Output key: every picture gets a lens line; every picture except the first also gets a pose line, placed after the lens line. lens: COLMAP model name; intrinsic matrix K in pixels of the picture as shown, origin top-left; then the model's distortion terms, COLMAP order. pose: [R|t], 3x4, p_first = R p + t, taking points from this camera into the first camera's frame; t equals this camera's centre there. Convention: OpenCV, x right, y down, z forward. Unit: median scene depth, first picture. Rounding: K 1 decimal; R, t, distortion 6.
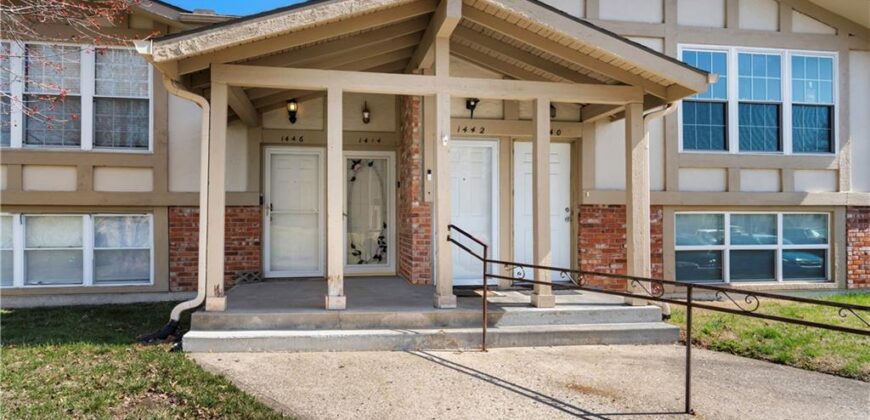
lens RADIAL K [[570.2, 0, 435.0], [0, 570.2, 210.0], [0, 0, 1]] dist [0.001189, -0.000581]
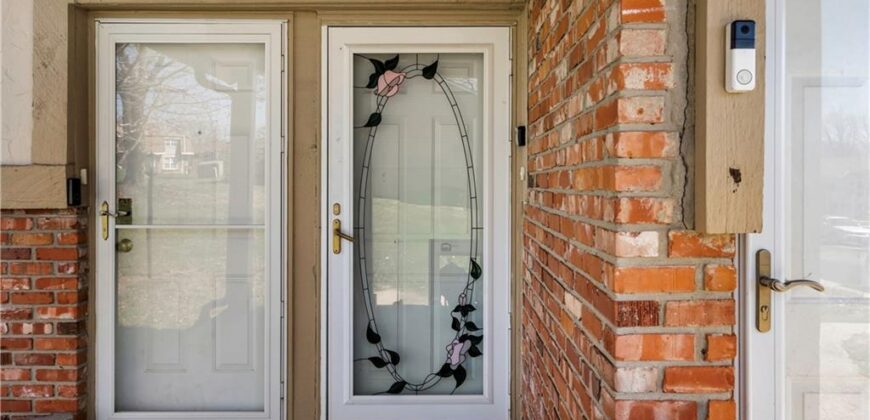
lens RADIAL K [[565.4, 0, 435.2], [0, 565.4, 185.9], [0, 0, 1]] dist [-0.000057, -0.000146]
pose [[0.980595, 0.003194, -0.196021, -0.054651], [0.001759, 0.999684, 0.025090, -0.028485], [0.196039, -0.024948, 0.980279, 0.768356]]
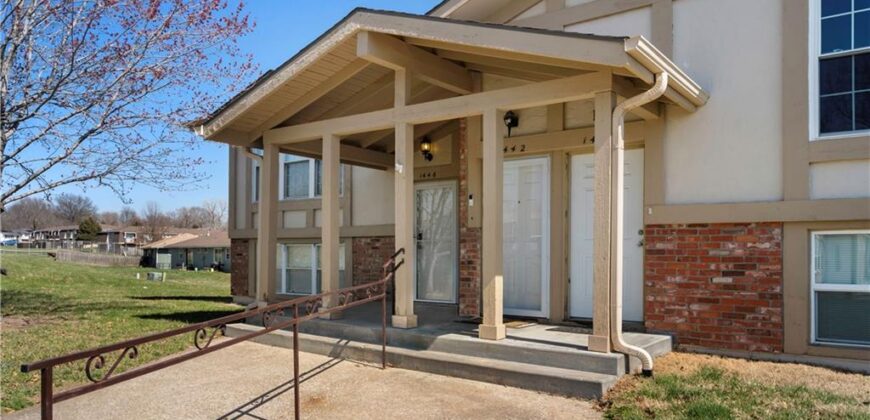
lens RADIAL K [[592.3, 0, 434.9], [0, 592.3, 250.4], [0, 0, 1]] dist [-0.000097, -0.000609]
pose [[0.680151, -0.002000, -0.733069, 0.646884], [0.008162, 0.999955, 0.004844, 0.018799], [0.733027, -0.009278, 0.680137, 0.229038]]
